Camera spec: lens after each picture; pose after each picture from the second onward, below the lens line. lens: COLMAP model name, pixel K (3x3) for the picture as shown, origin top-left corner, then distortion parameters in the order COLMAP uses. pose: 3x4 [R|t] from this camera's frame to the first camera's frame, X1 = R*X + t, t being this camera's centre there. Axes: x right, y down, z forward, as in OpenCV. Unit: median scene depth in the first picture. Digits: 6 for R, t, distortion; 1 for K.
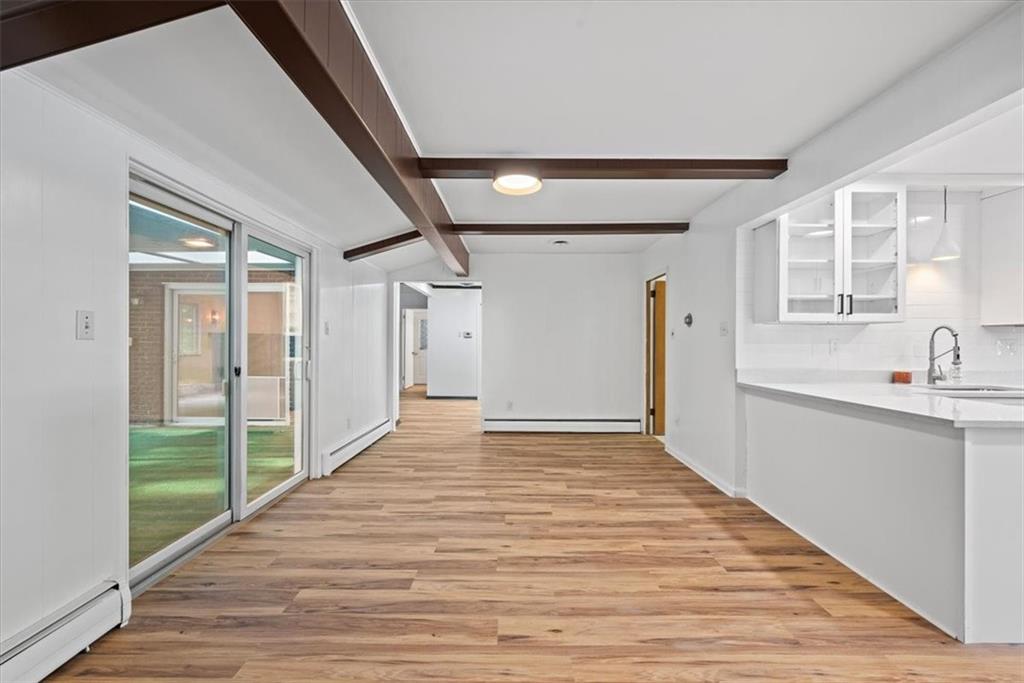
lens RADIAL K [[424.6, 0, 511.1], [0, 424.6, 342.2], [0, 0, 1]] dist [0.001721, 0.000050]
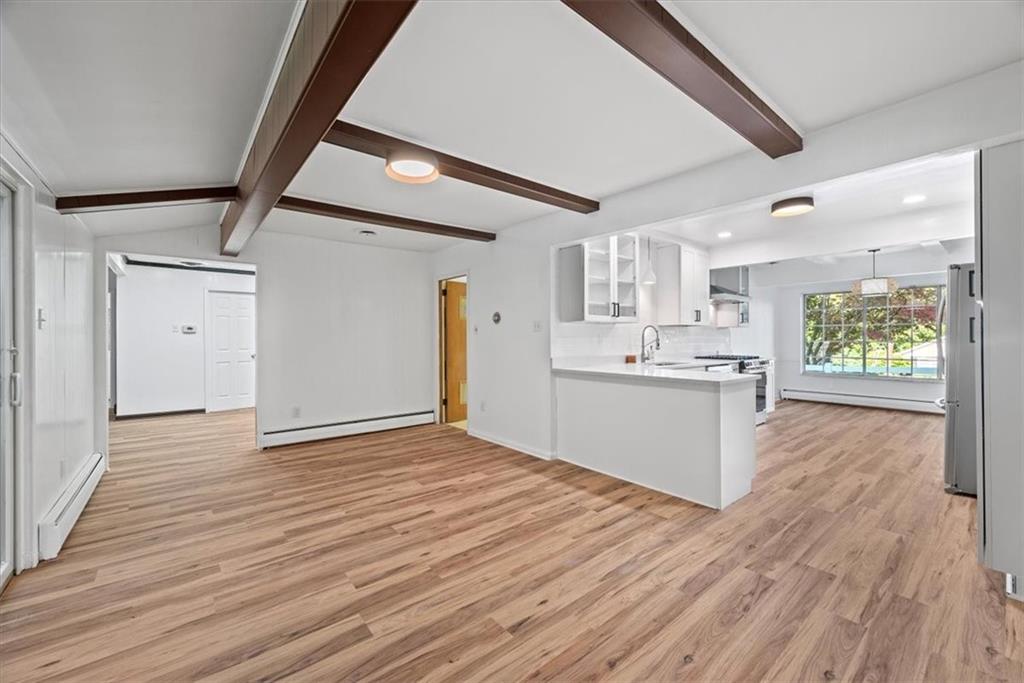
lens RADIAL K [[424.6, 0, 492.1], [0, 424.6, 336.1], [0, 0, 1]] dist [0.001721, 0.000050]
pose [[0.770088, -0.006177, 0.637908, -0.446894], [0.008096, 0.999967, -0.000092, -0.003310], [-0.637886, 0.005235, 0.770113, 0.156257]]
